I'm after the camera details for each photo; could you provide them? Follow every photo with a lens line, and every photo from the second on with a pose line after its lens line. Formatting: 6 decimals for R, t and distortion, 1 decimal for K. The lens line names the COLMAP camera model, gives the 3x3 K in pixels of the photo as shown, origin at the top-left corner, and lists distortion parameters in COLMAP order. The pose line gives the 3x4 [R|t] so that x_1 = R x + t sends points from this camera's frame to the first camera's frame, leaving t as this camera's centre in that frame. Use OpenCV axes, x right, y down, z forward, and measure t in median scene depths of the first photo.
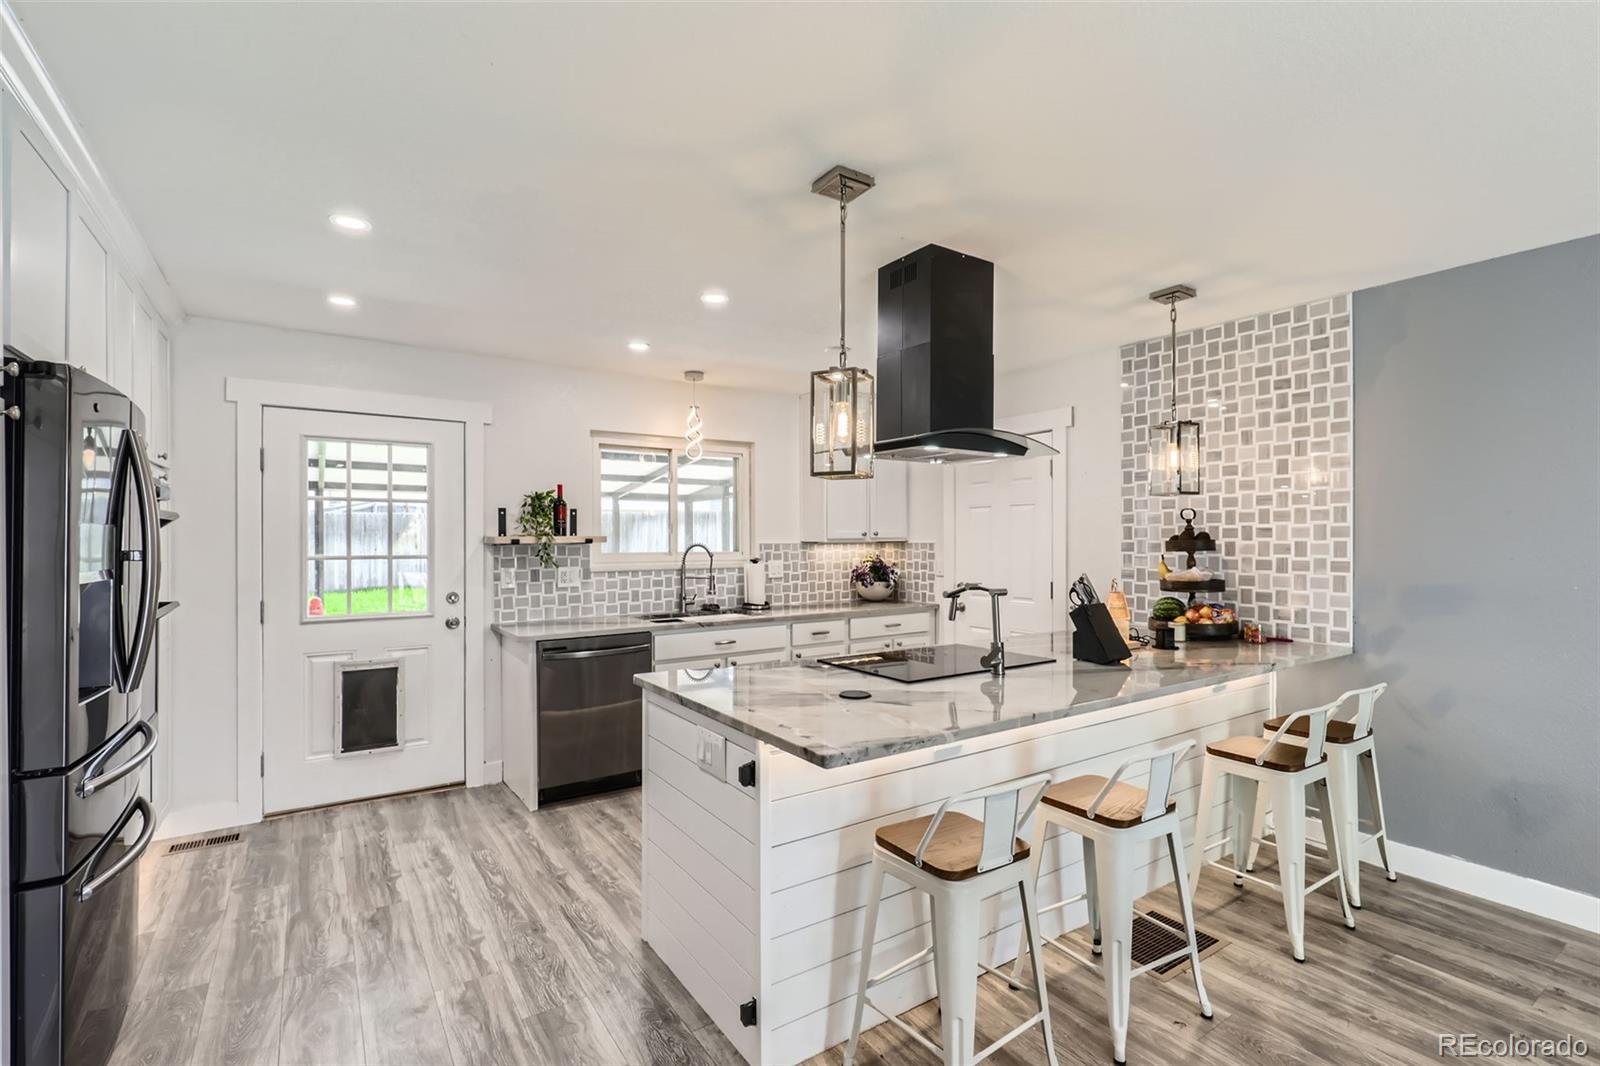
lens RADIAL K [[732.0, 0, 807.3], [0, 732.0, 540.0], [0, 0, 1]] dist [0.000282, -0.001195]
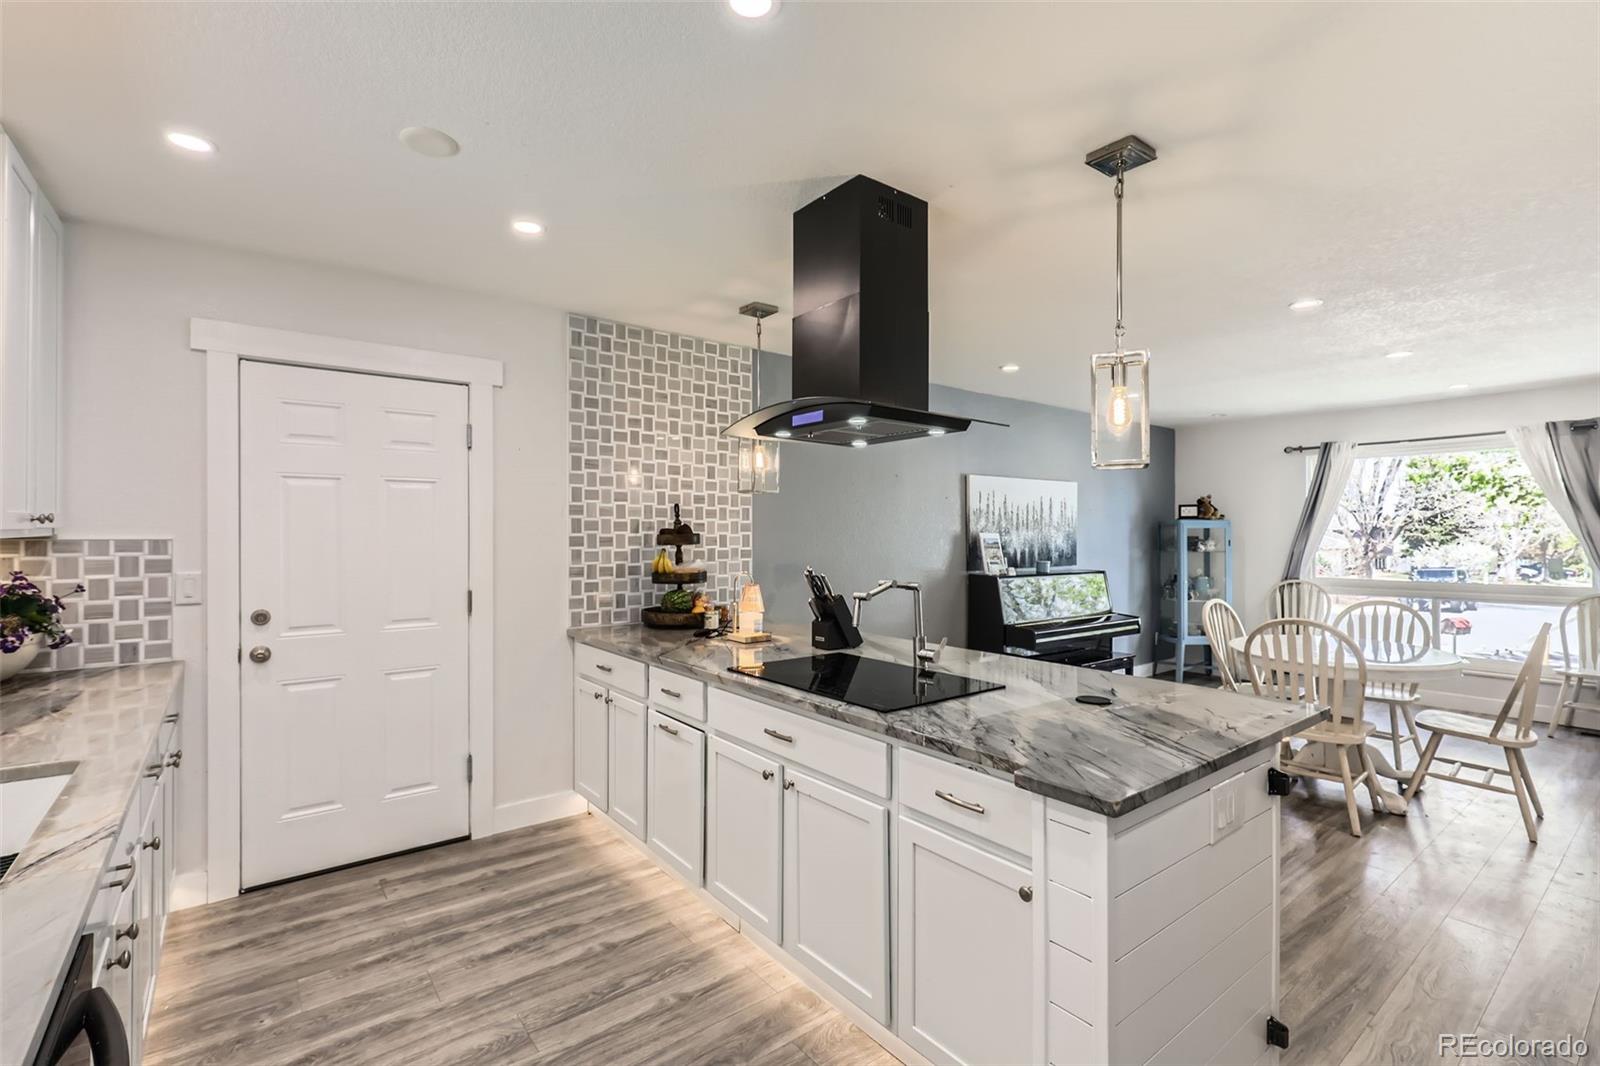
lens RADIAL K [[732.0, 0, 799.7], [0, 732.0, 533.5], [0, 0, 1]] dist [0.000282, -0.001195]
pose [[-0.080007, 0.002177, 0.996792, -0.440122], [0.001144, 0.999997, -0.002092, 0.001920], [-0.996794, 0.000973, -0.080009, 0.750455]]
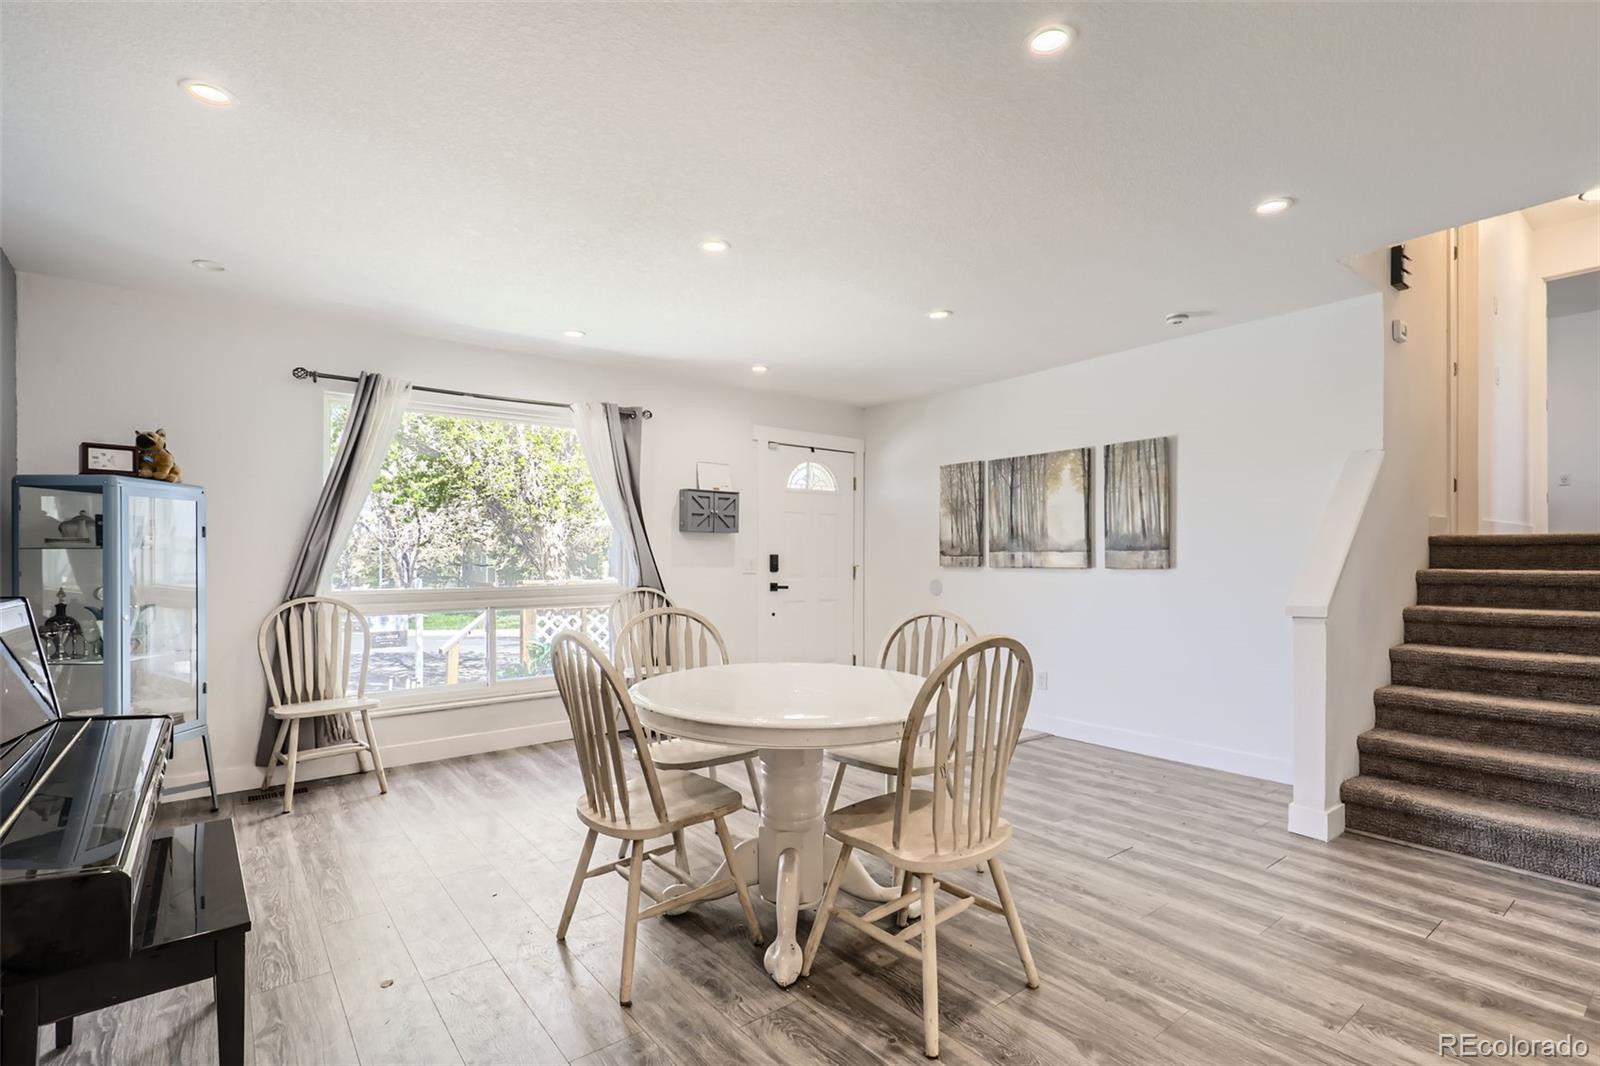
lens RADIAL K [[732.0, 0, 787.4], [0, 732.0, 562.1], [0, 0, 1]] dist [0.000282, -0.001195]
pose [[-0.997224, 0.001755, -0.074440, 0.485327], [0.001209, 0.999972, 0.007386, 0.047154], [0.074451, 0.007276, -0.997198, 0.537730]]
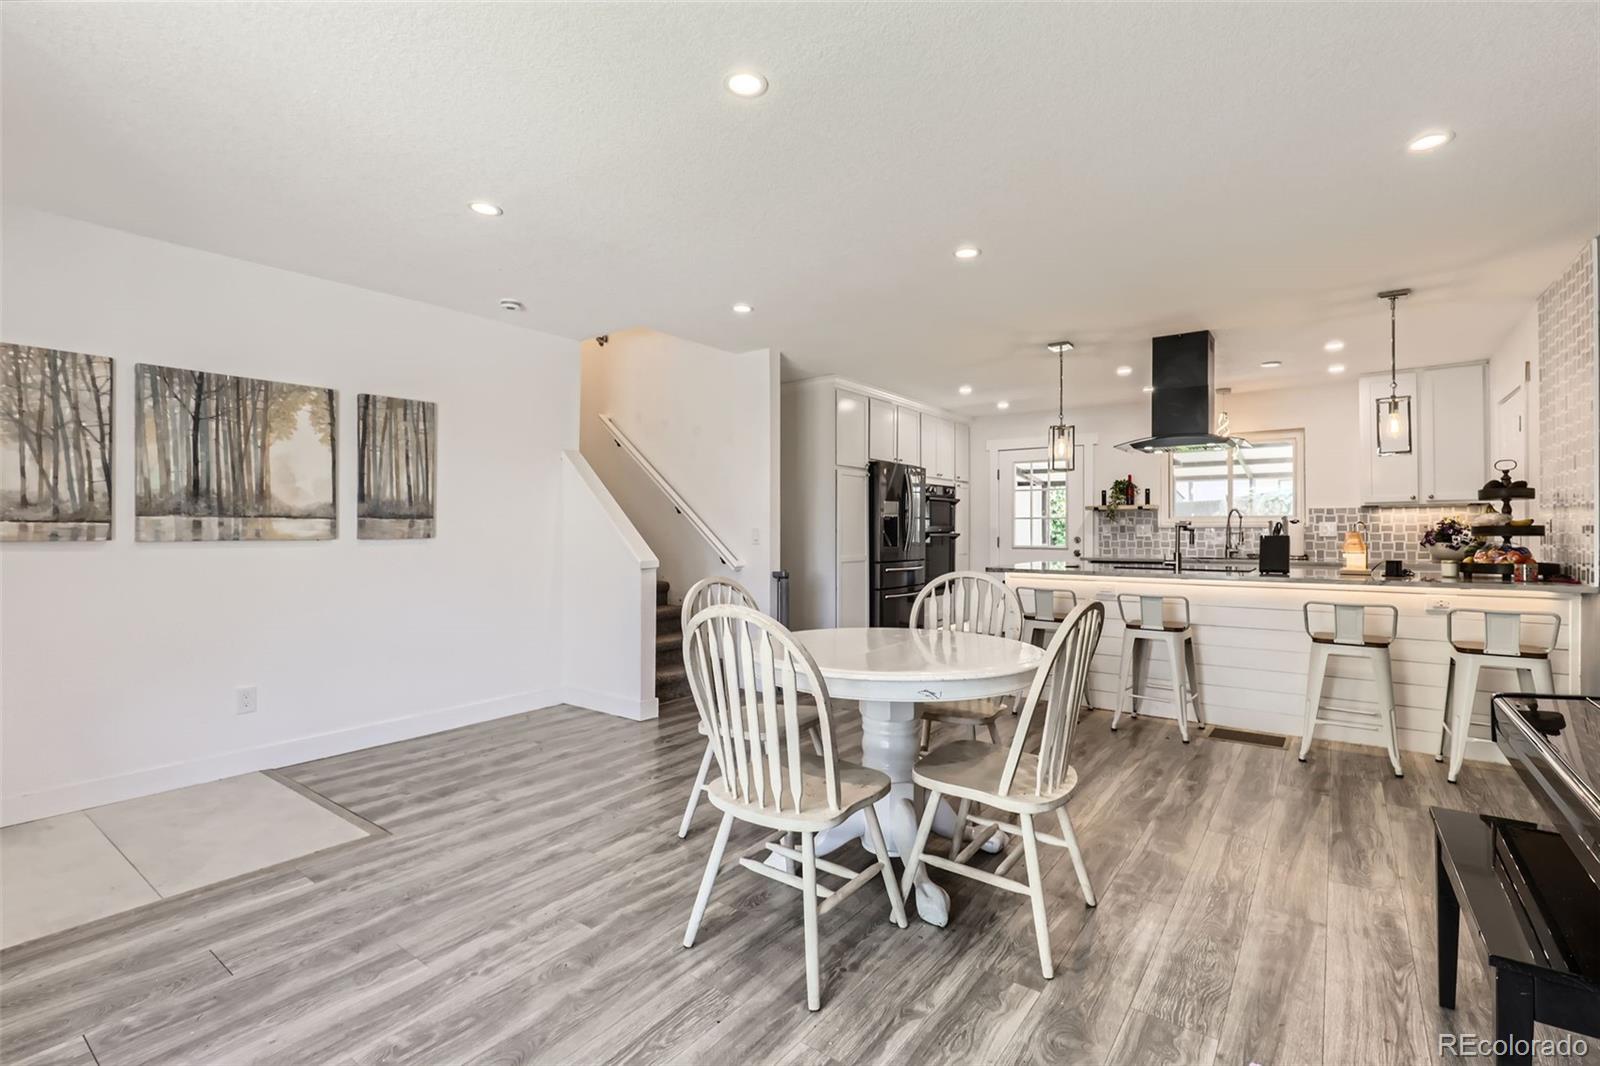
lens RADIAL K [[732.0, 0, 795.6], [0, 732.0, 525.8], [0, 0, 1]] dist [0.000282, -0.001195]
pose [[0.335402, -0.004320, -0.942065, 0.974195], [-0.002846, 0.999980, -0.005598, 0.052085], [0.942071, 0.004558, 0.335383, -0.288376]]
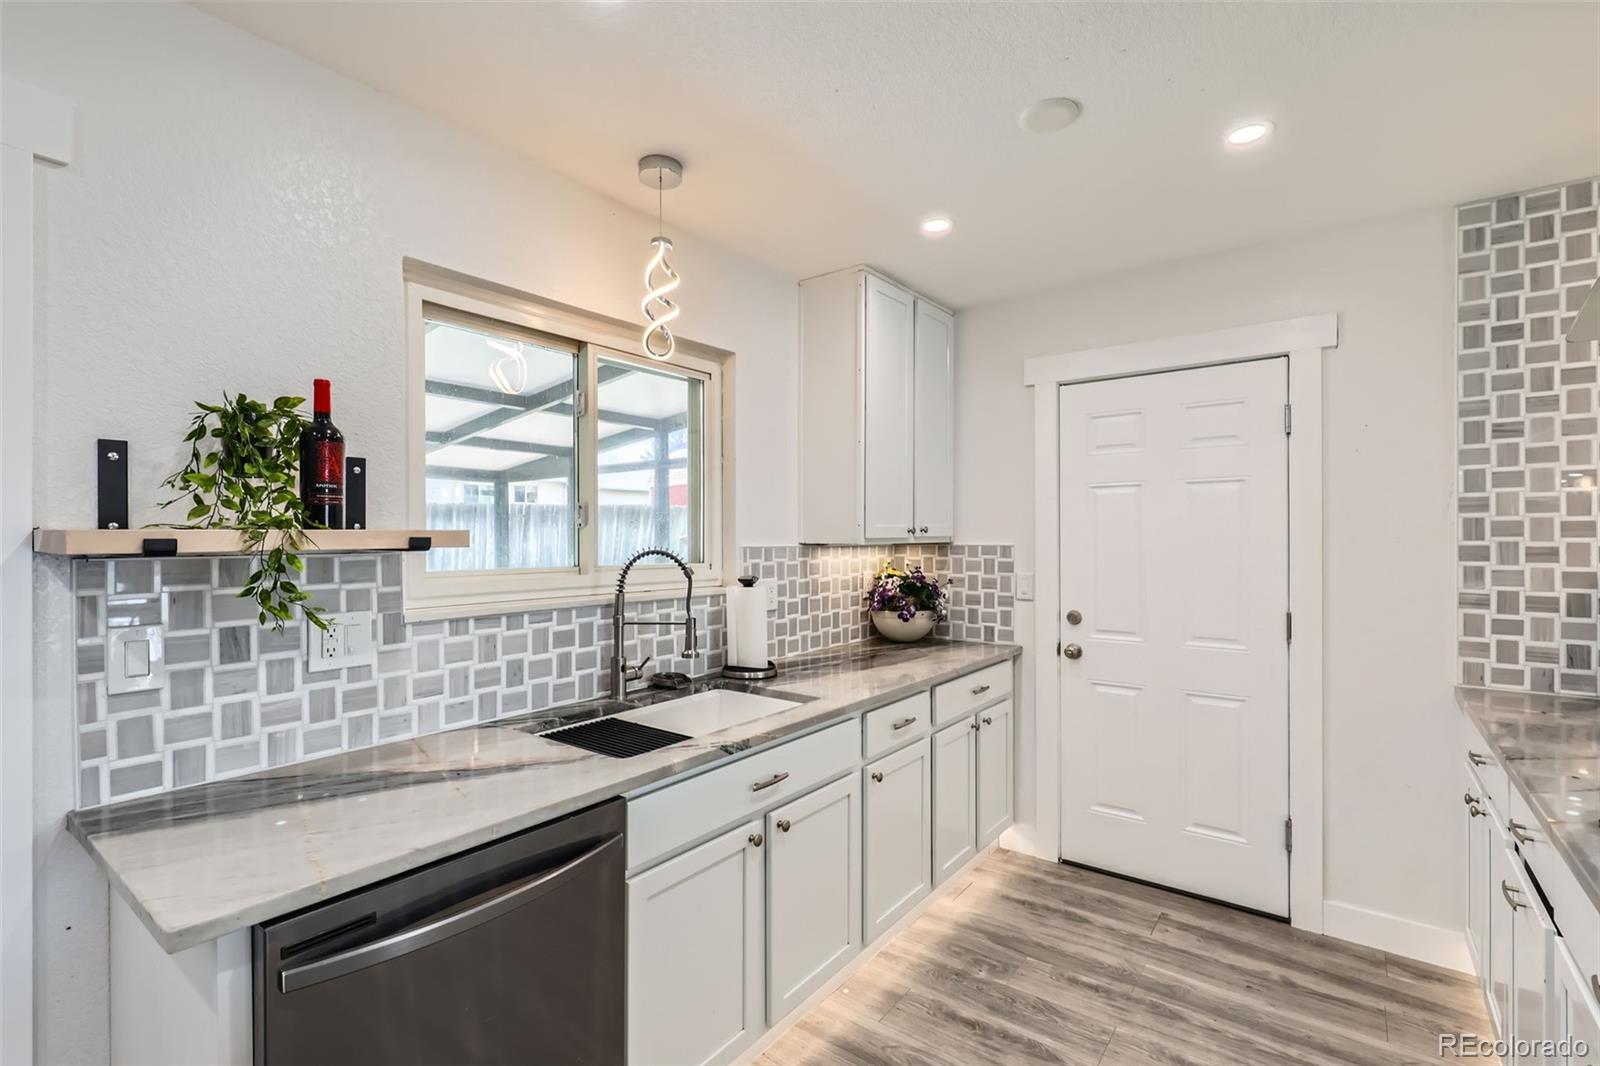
lens RADIAL K [[732.0, 0, 807.9], [0, 732.0, 539.2], [0, 0, 1]] dist [0.000282, -0.001195]
pose [[0.946389, 0.000941, 0.323027, -0.227393], [-0.000821, 1.000000, -0.000506, -0.000846], [-0.323027, 0.000213, 0.946390, 0.585916]]
